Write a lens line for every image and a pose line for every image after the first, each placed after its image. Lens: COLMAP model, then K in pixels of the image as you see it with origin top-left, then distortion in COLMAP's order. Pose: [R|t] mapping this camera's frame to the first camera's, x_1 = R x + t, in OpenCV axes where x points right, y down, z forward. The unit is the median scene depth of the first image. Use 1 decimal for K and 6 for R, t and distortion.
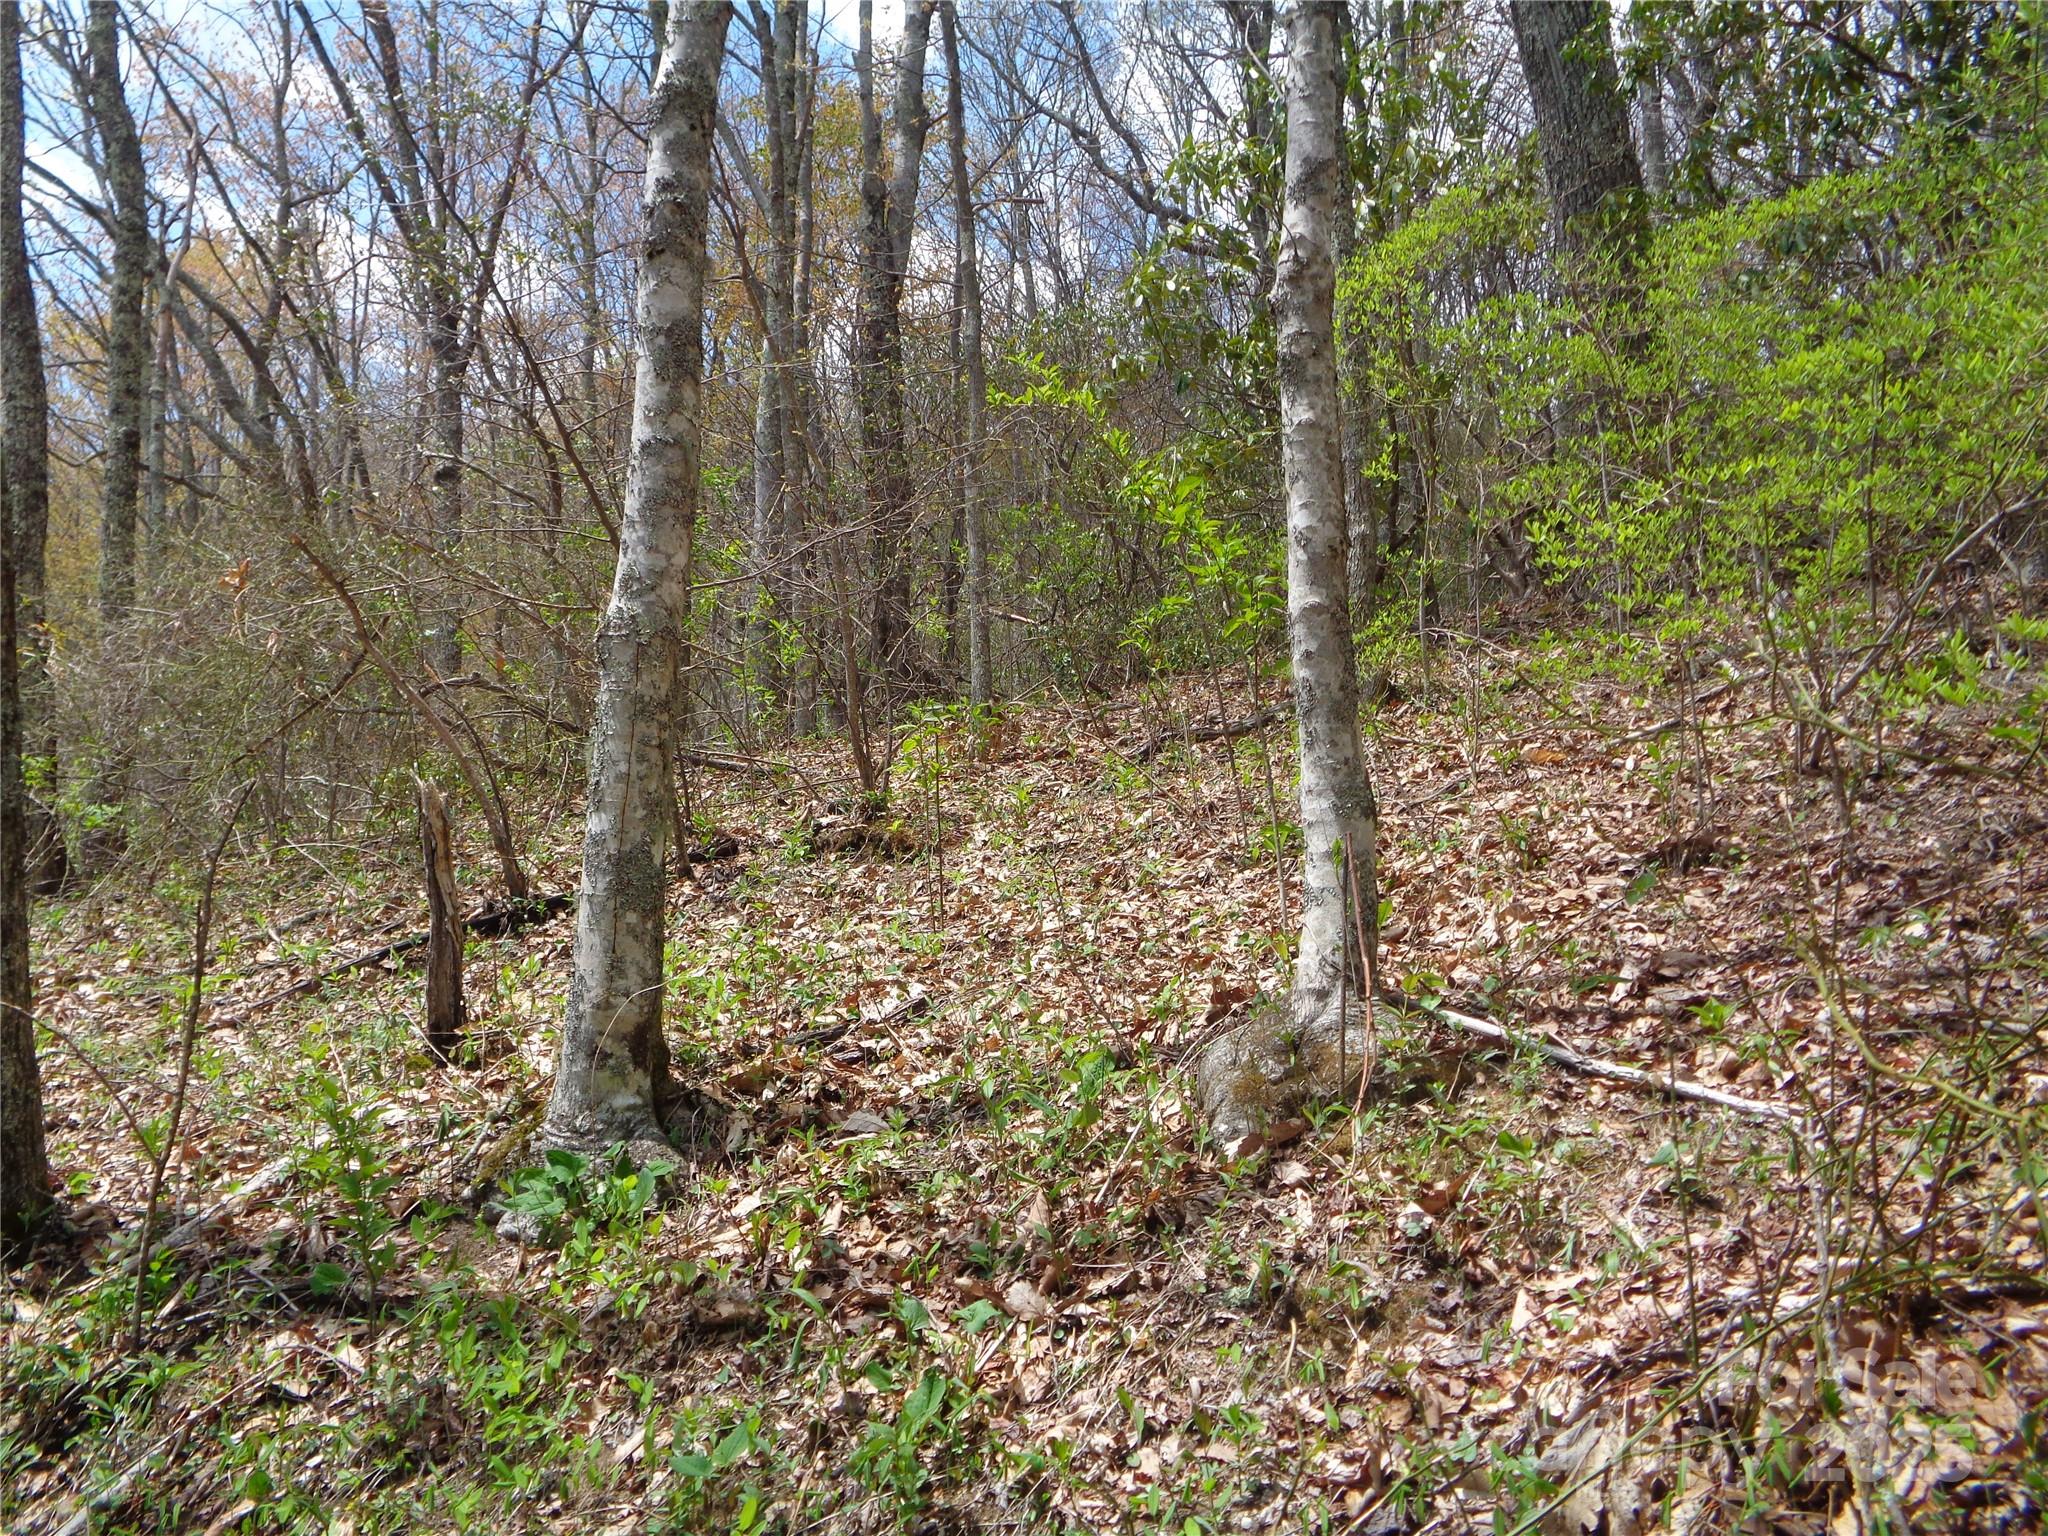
lens RADIAL K [[1543.6, 0, 1027.3], [0, 1543.6, 772.8], [0, 0, 1]] dist [0.004861, 0.022245]
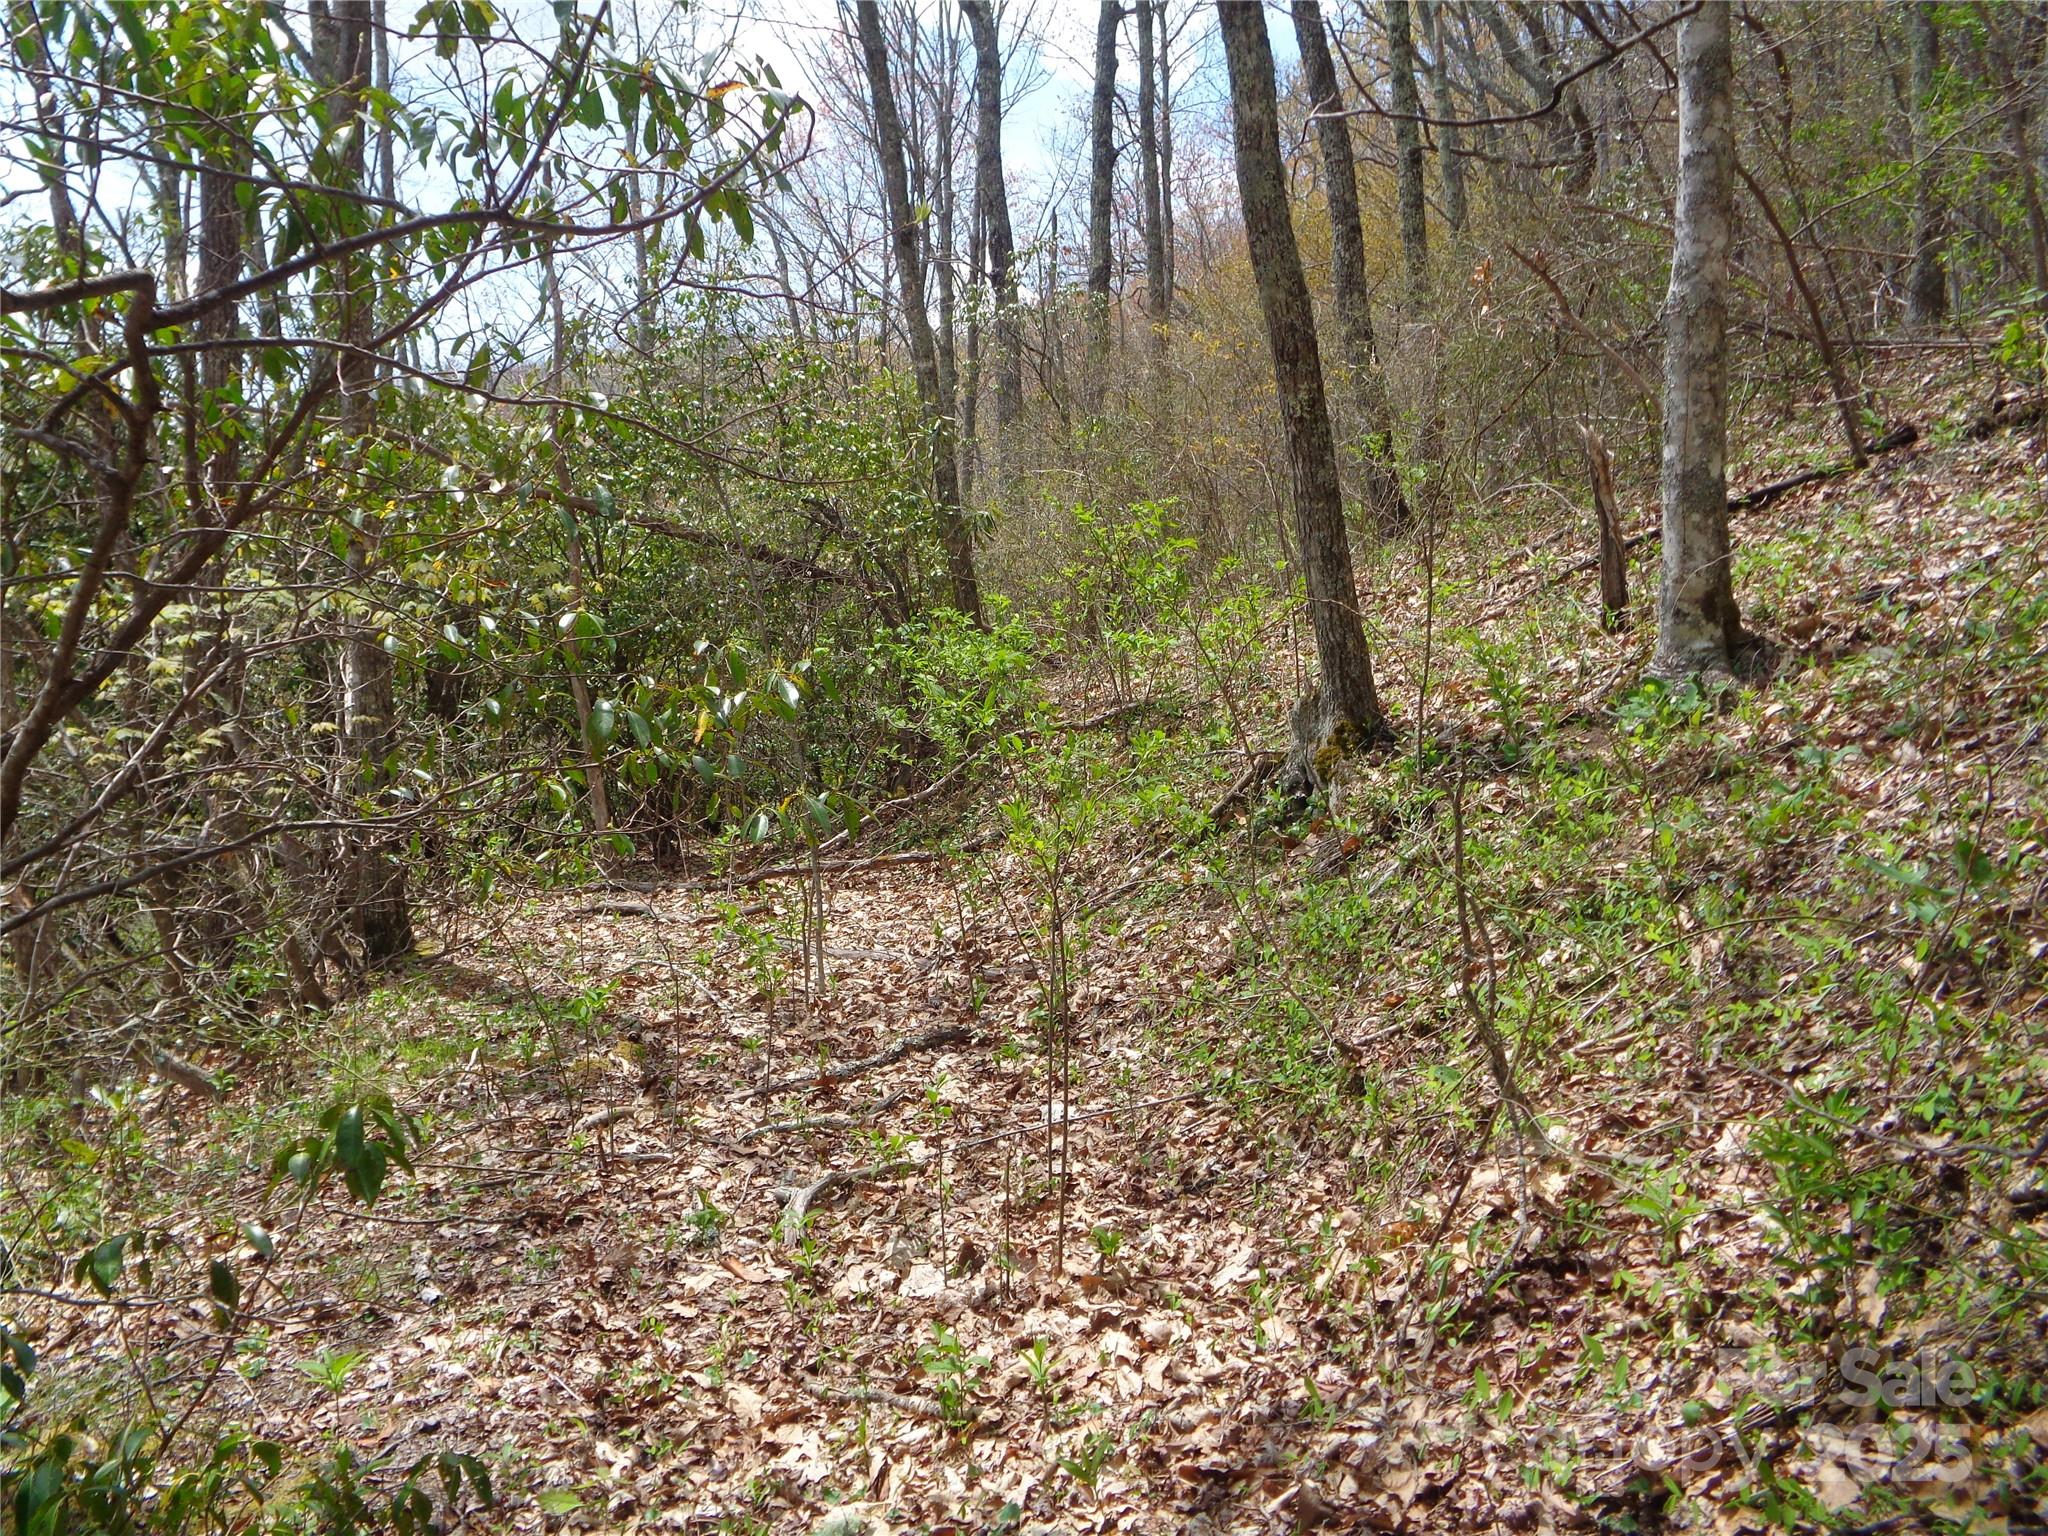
lens RADIAL K [[1543.6, 0, 1023.0], [0, 1543.6, 764.9], [0, 0, 1]] dist [0.004861, 0.022245]
pose [[0.677970, 0.015567, -0.734924, 0.353859], [0.163175, 0.971646, 0.171110, -0.027622], [0.716750, -0.235929, 0.656207, -0.406181]]
